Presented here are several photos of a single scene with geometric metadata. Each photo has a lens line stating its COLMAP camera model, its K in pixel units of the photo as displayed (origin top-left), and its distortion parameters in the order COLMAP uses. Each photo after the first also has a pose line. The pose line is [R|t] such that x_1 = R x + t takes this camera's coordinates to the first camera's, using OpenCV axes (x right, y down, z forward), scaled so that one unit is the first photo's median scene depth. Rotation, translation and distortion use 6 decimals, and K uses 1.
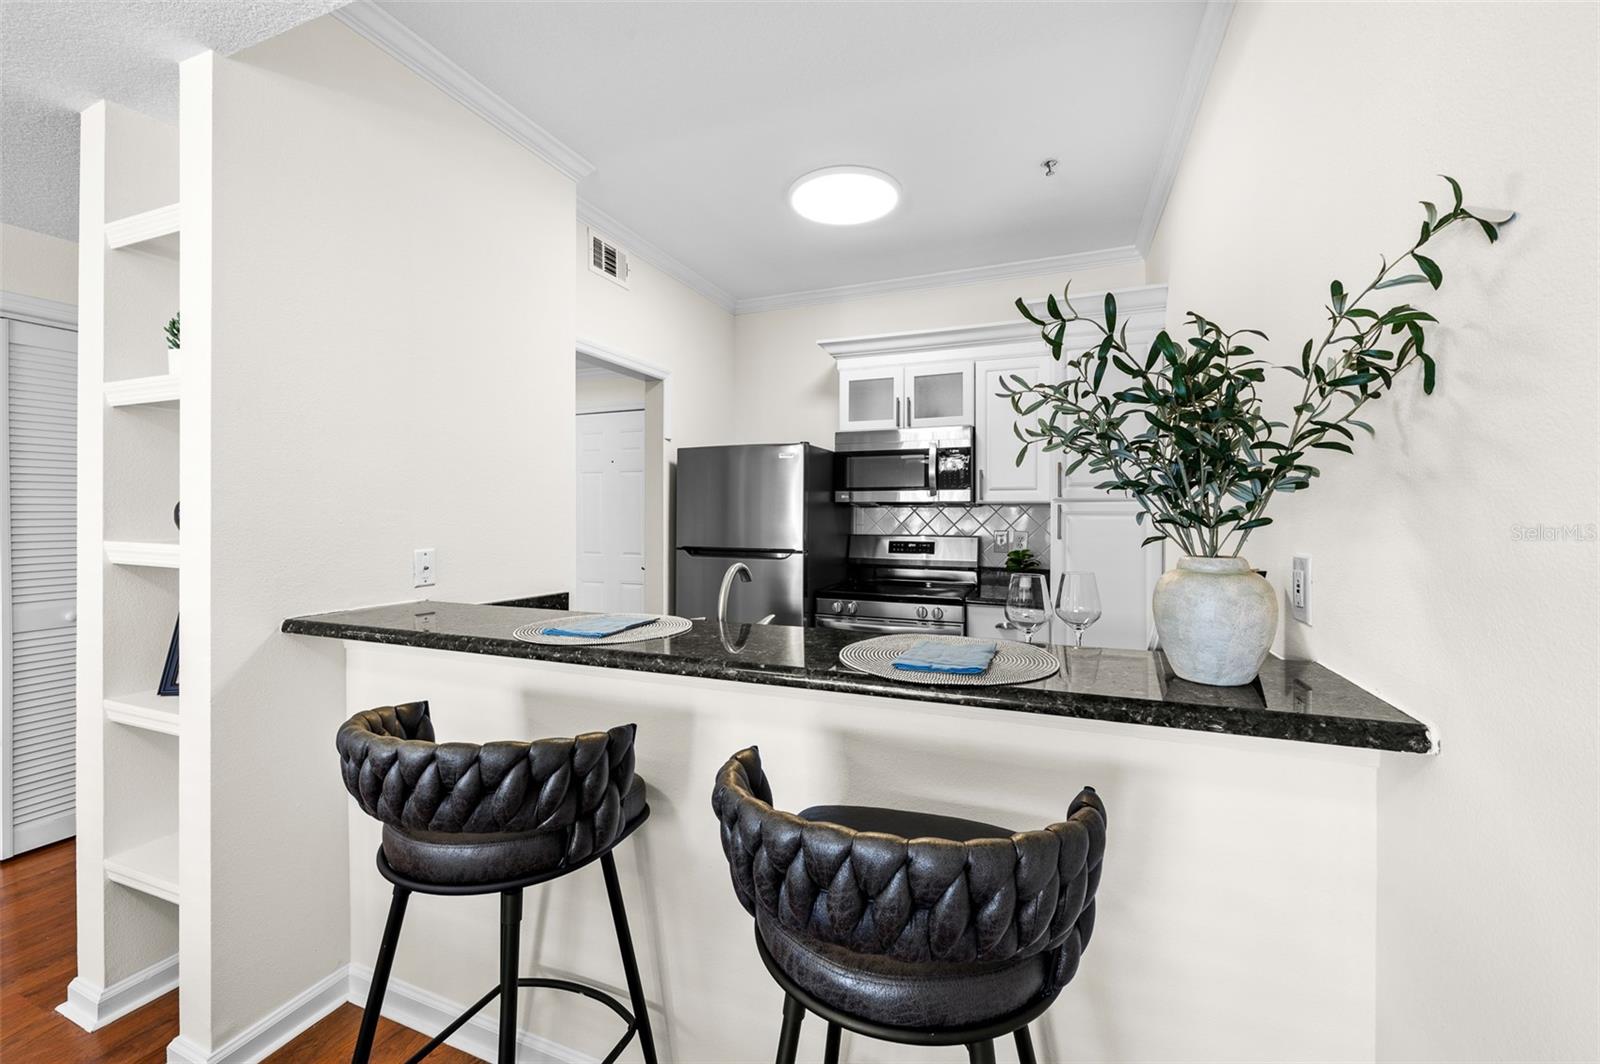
lens RADIAL K [[655.2, 0, 800.0], [0, 655.2, 532.0], [0, 0, 1]] dist [0.001028, 0.000291]
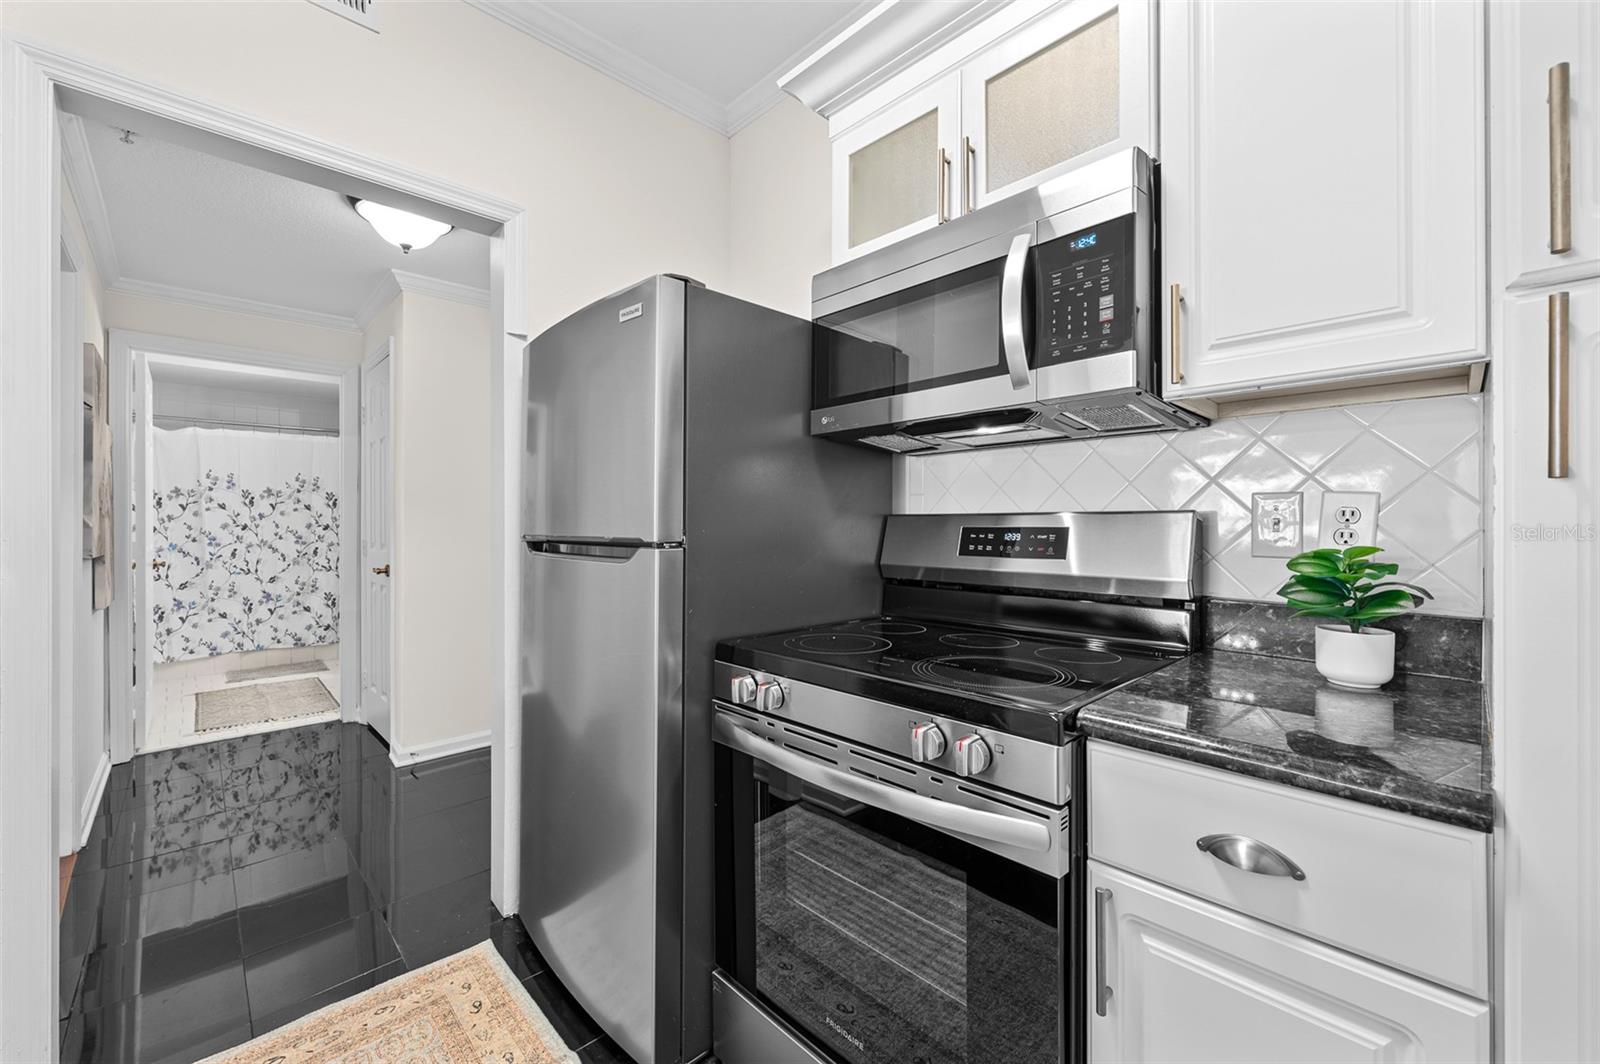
lens RADIAL K [[655.2, 0, 800.0], [0, 655.2, 532.0], [0, 0, 1]] dist [0.001028, 0.000291]
pose [[0.915248, 0.000111, -0.402892, 0.225448], [-0.001843, 0.999991, -0.003911, 0.020454], [0.402887, 0.004322, 0.915239, 0.610135]]
